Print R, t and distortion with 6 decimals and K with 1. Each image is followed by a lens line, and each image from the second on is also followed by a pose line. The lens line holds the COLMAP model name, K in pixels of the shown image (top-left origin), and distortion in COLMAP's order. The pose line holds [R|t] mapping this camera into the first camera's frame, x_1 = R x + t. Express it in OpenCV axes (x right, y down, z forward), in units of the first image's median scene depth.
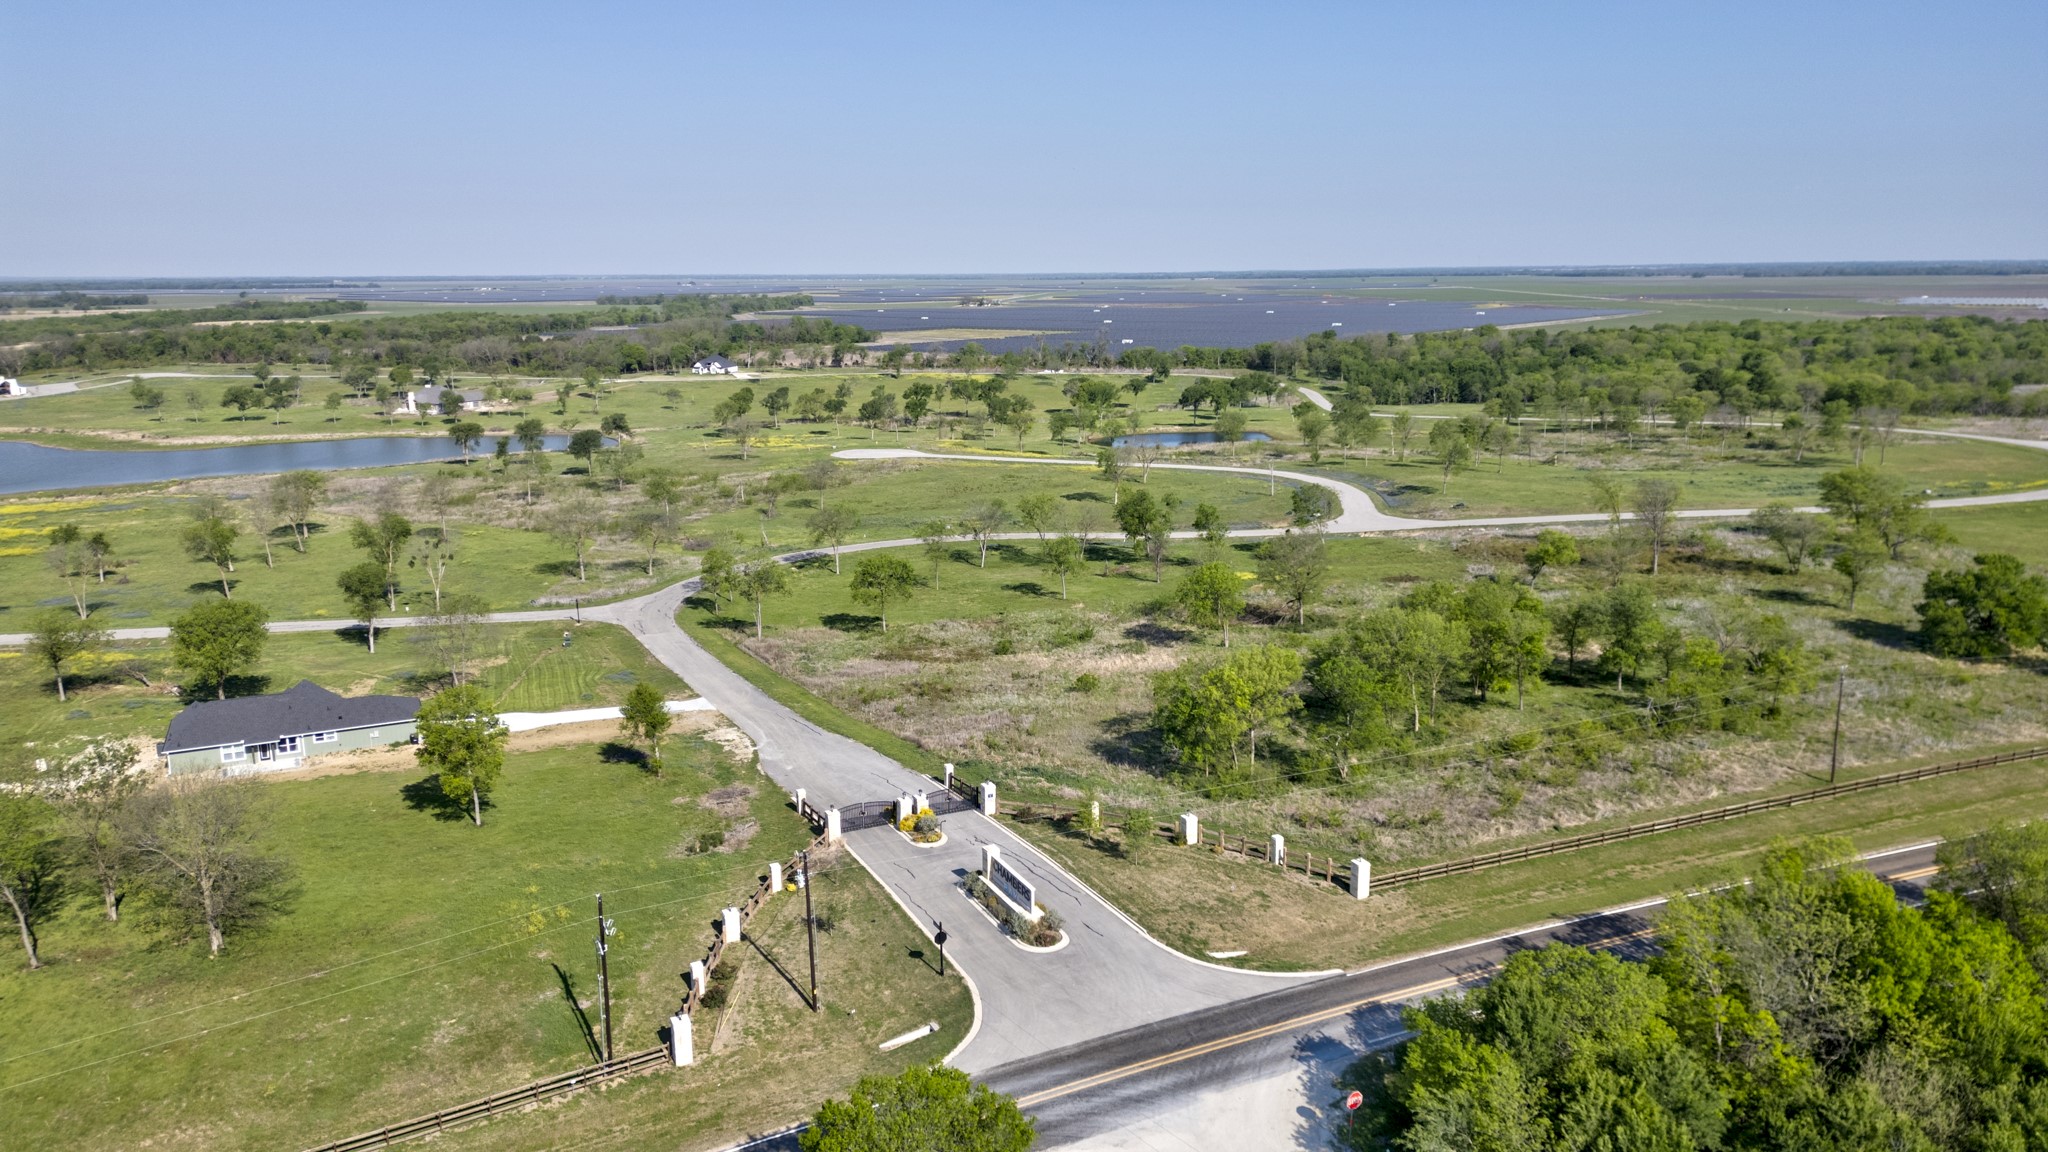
lens RADIAL K [[1432.2, 0, 1027.4], [0, 1432.2, 575.4], [0, 0, 1]] dist [0.093937, -0.102302]
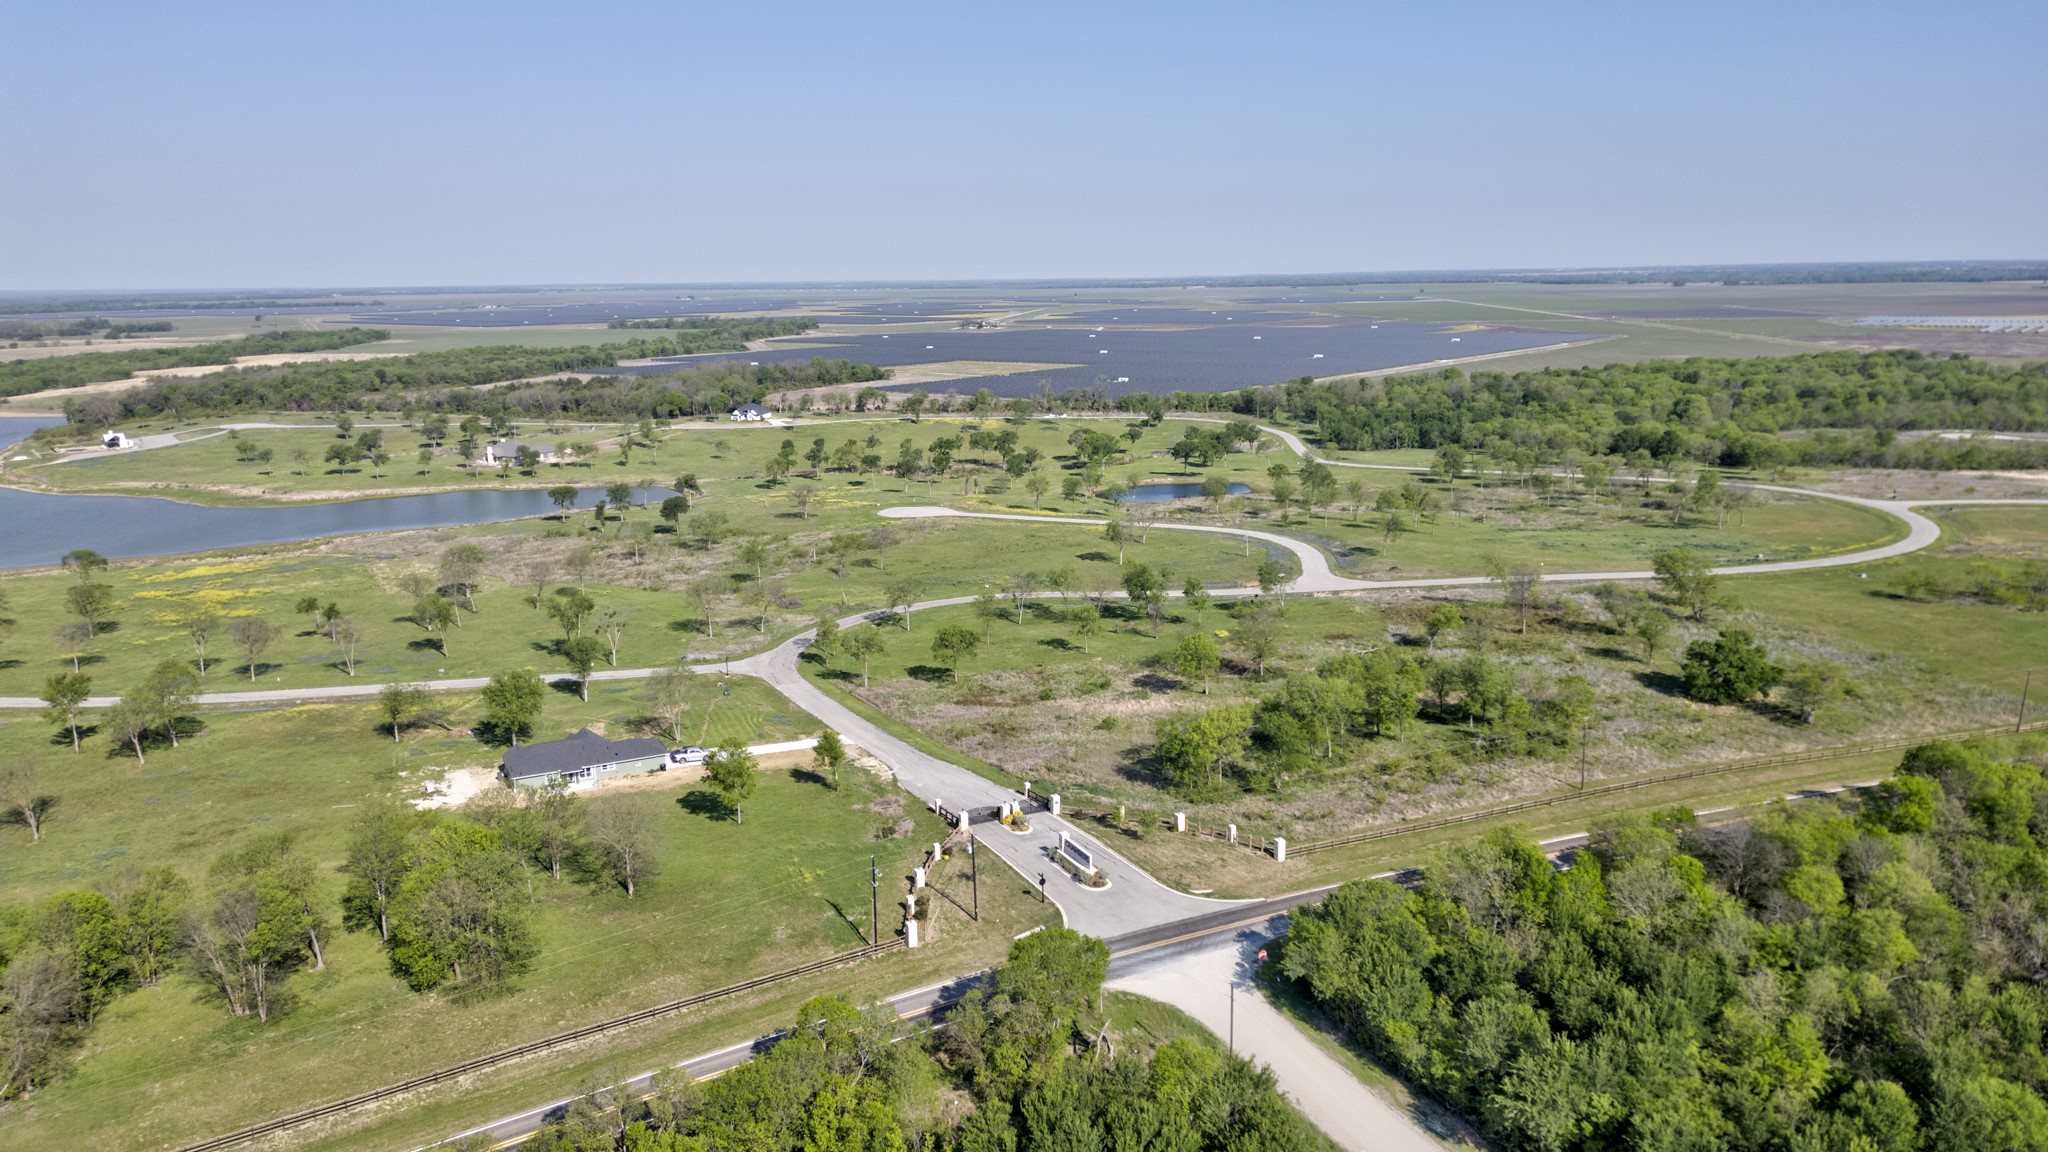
lens RADIAL K [[1432.2, 0, 1027.4], [0, 1432.2, 575.4], [0, 0, 1]] dist [0.093937, -0.102302]
pose [[0.999959, -0.008101, 0.004122, -0.022157], [0.008111, 0.999964, -0.002435, -0.034432], [-0.004103, 0.002468, 0.999989, -0.215042]]
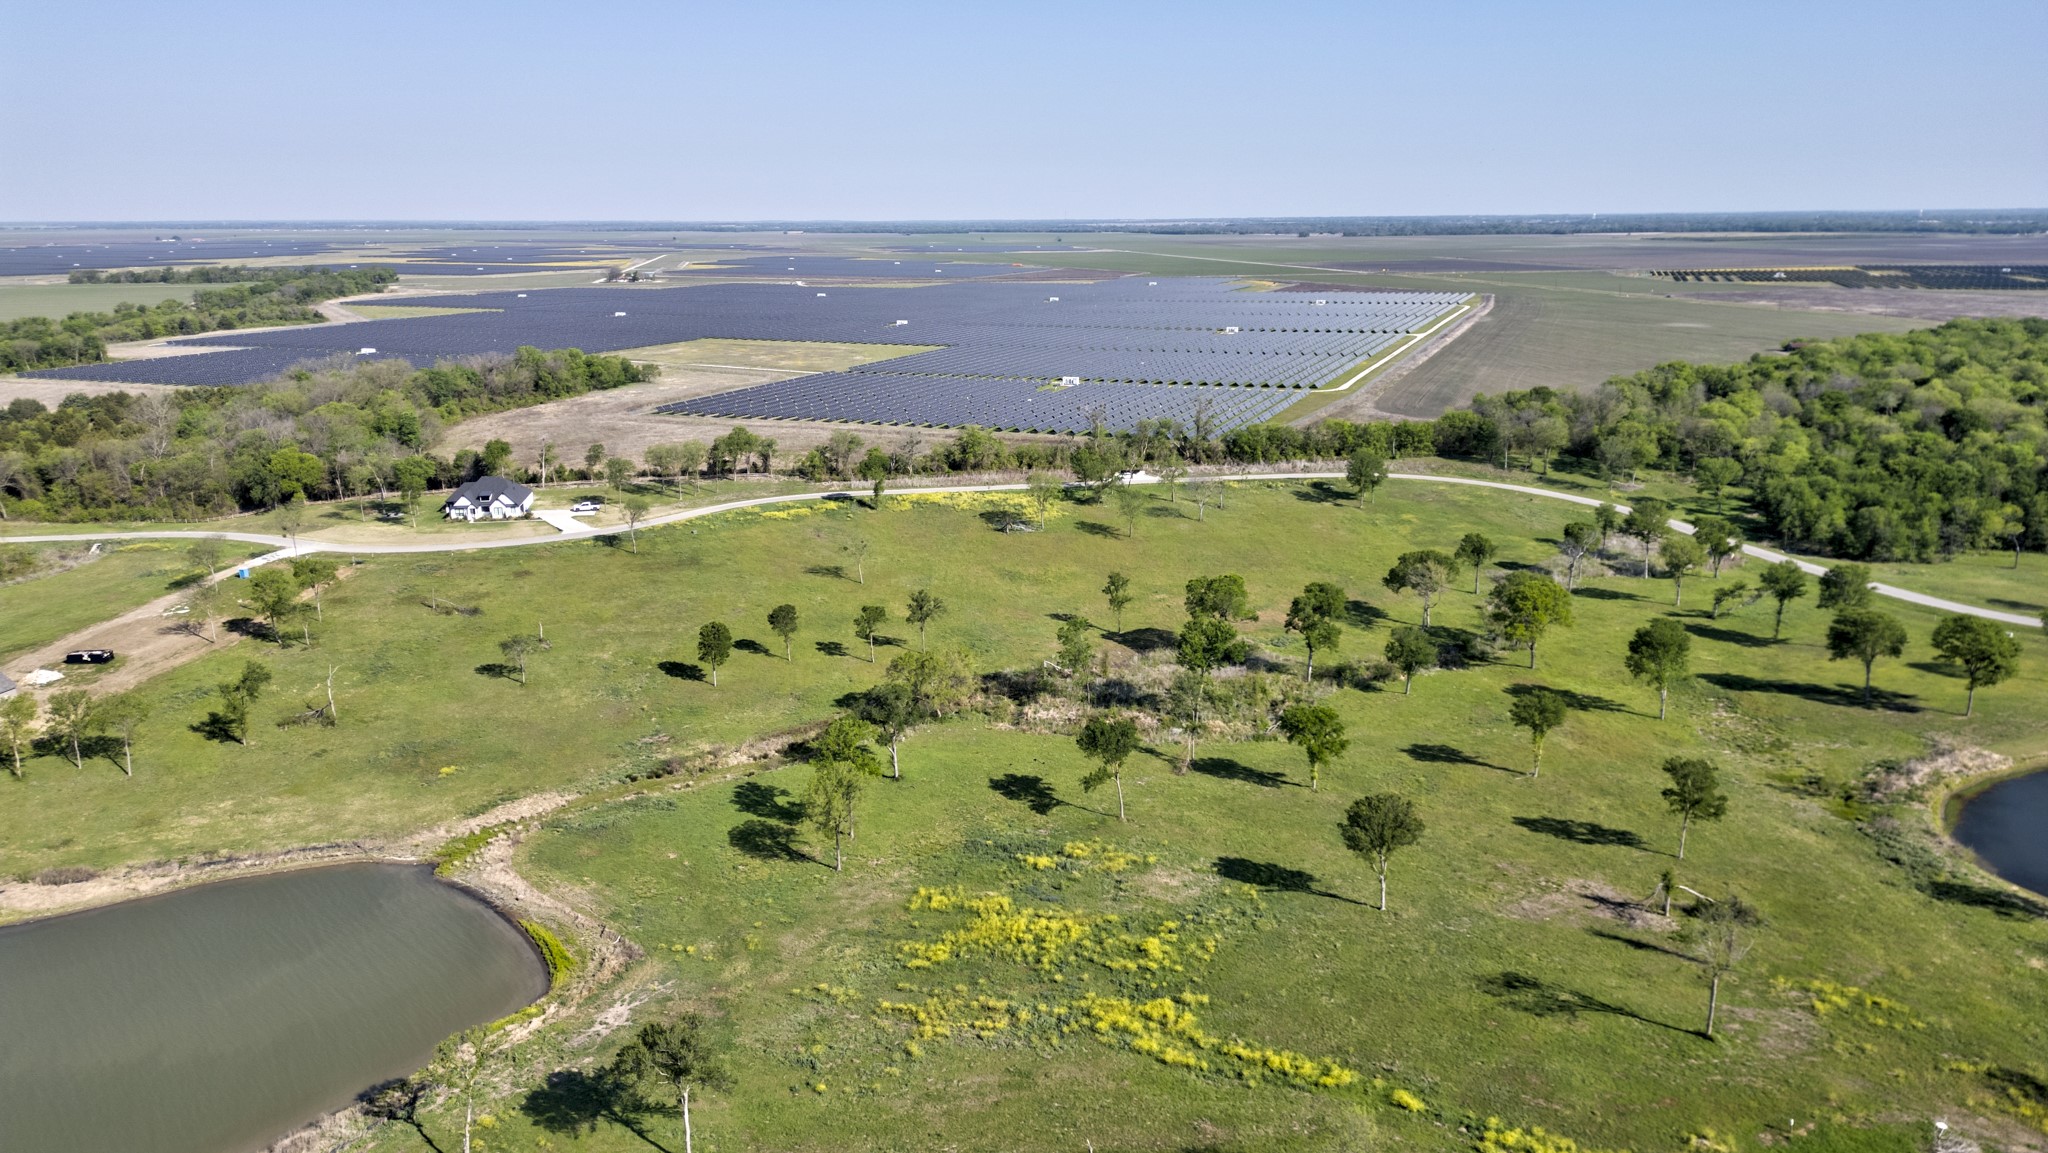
lens RADIAL K [[1434.9, 0, 1028.4], [0, 1434.9, 575.7], [0, 0, 1]] dist [0.092276, -0.105723]
pose [[0.954112, -0.070739, 0.290975, -0.392652], [0.060877, 0.997226, 0.042821, -0.268621], [-0.293197, -0.023143, 0.955772, 0.970887]]
